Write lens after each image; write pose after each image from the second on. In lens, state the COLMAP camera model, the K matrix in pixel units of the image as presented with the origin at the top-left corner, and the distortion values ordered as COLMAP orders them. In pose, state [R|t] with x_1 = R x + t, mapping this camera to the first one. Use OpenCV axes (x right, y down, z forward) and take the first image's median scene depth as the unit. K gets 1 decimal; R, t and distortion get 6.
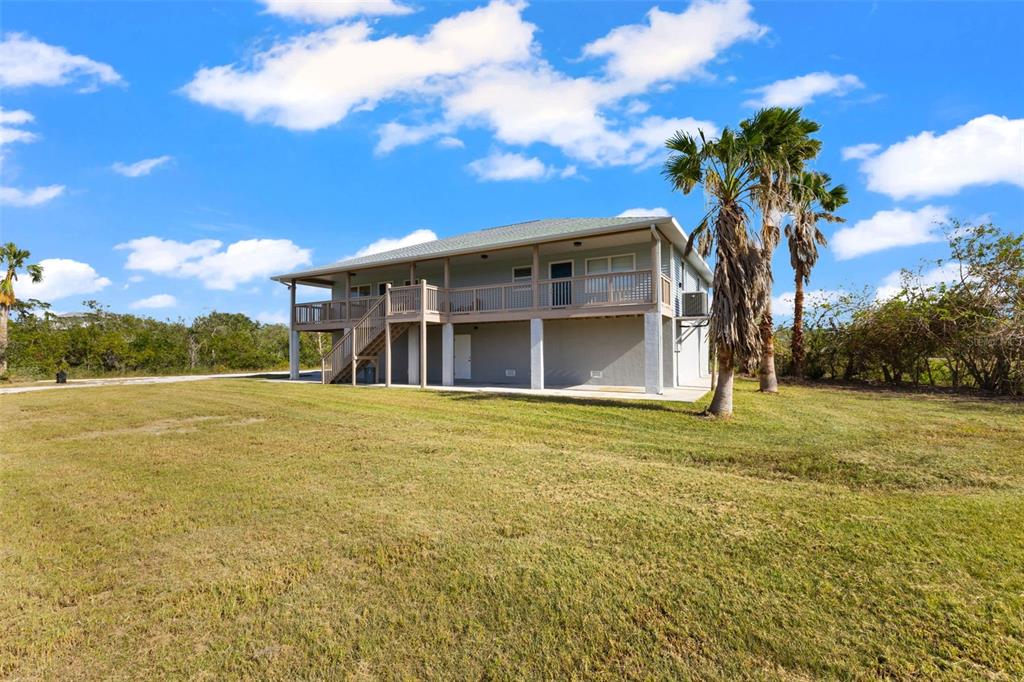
lens RADIAL K [[444.0, 0, 516.1], [0, 444.0, 336.9], [0, 0, 1]] dist [0.008578, 0.000254]
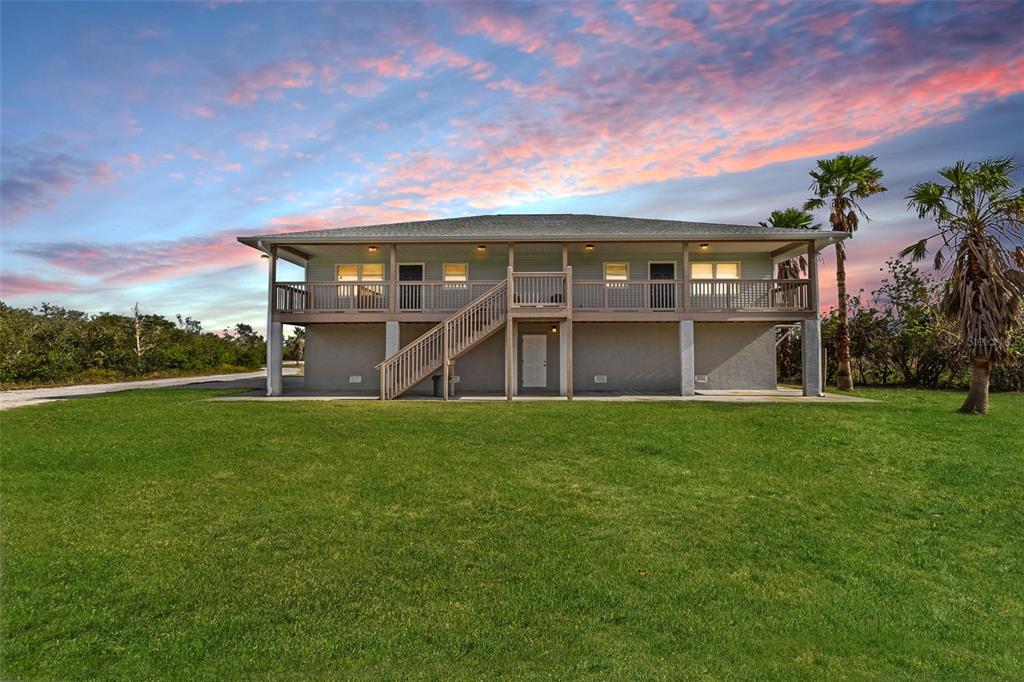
lens RADIAL K [[421.2, 0, 512.0], [0, 421.2, 341.0], [0, 0, 1]] dist [0.001192, 0.000132]
pose [[0.881641, 0.022104, 0.471403, -0.557532], [-0.020462, 0.999754, -0.008609, 0.014164], [-0.471477, -0.002056, 0.881876, 0.319079]]
